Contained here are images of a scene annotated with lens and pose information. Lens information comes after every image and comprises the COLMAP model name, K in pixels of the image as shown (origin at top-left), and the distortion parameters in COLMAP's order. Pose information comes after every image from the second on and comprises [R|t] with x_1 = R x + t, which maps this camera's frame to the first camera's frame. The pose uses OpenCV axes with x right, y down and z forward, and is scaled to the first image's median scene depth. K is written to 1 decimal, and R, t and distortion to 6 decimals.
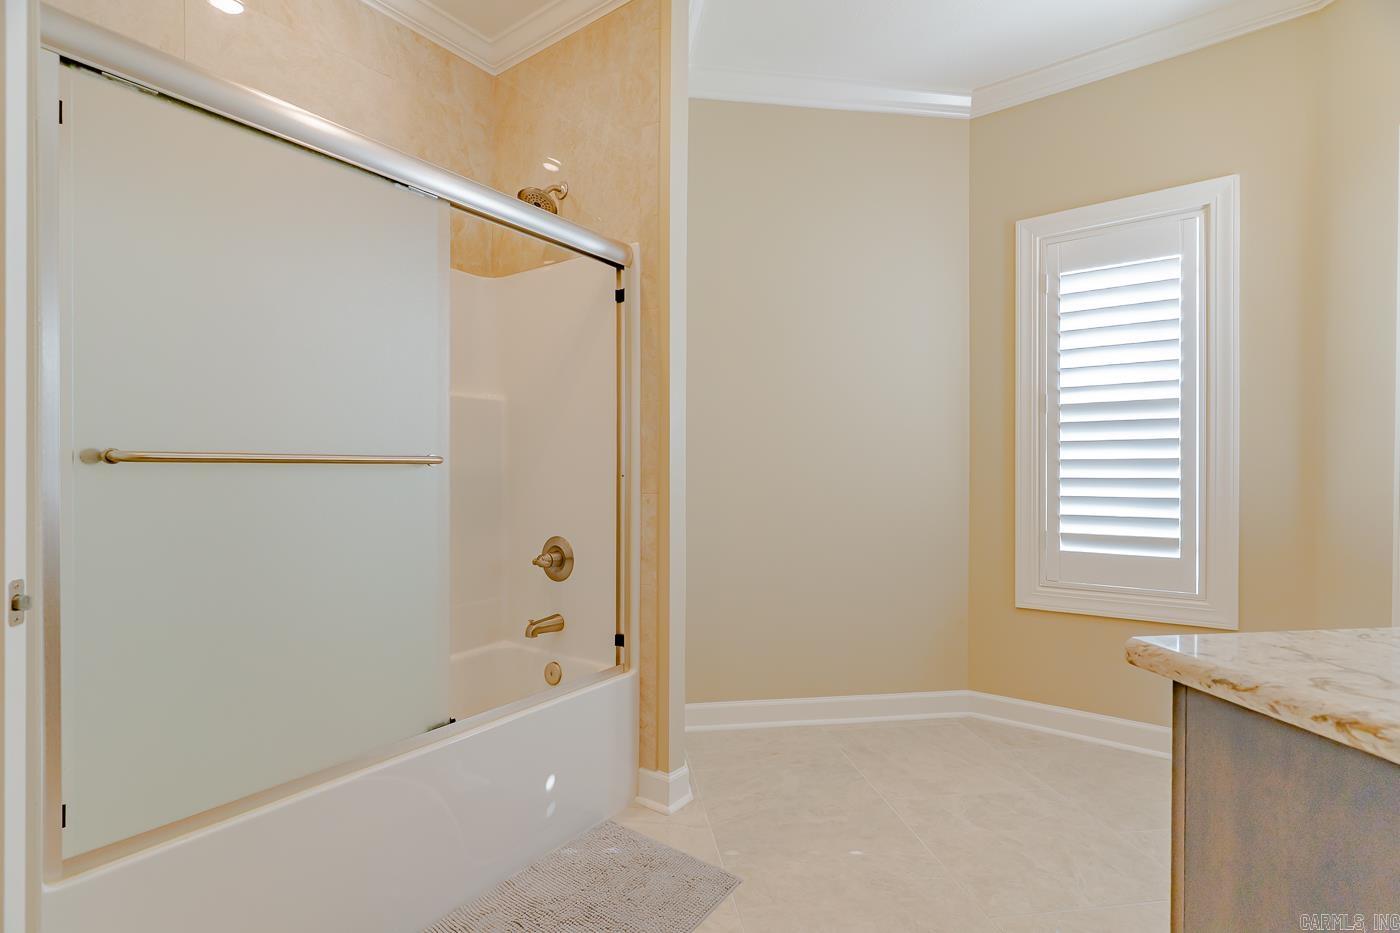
lens RADIAL K [[675.0, 0, 699.1], [0, 675.0, 457.7], [0, 0, 1]] dist [0.004560, 0.000664]
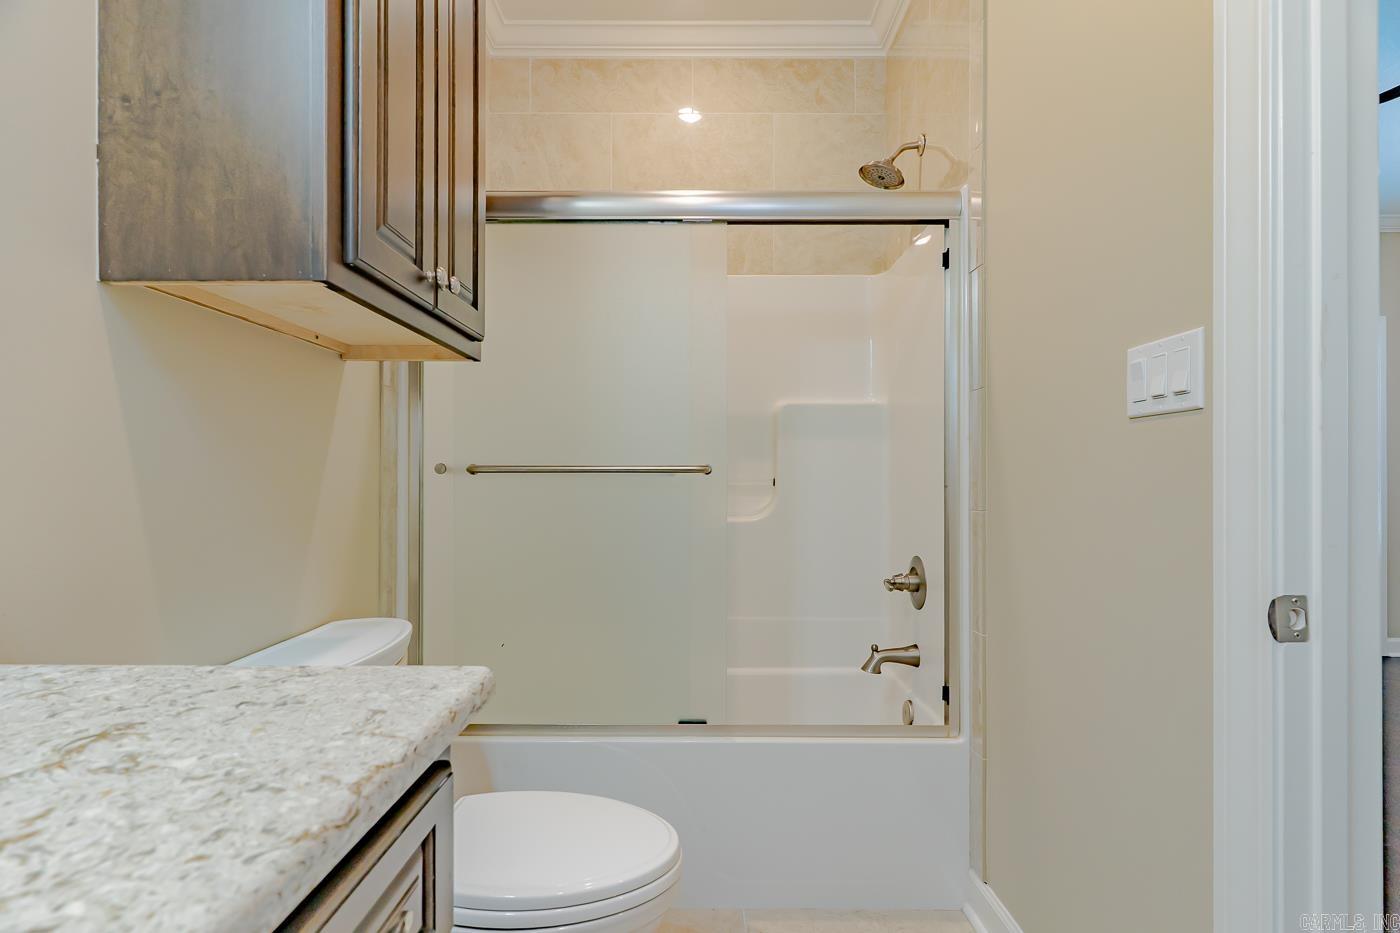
lens RADIAL K [[676.8, 0, 700.2], [0, 676.8, 448.0], [0, 0, 1]] dist [0.002038, 0.000044]
pose [[0.565240, -0.050103, -0.823404, 0.376842], [0.020374, 0.998697, -0.046783, 0.017576], [0.824675, 0.009668, 0.565524, 0.314481]]
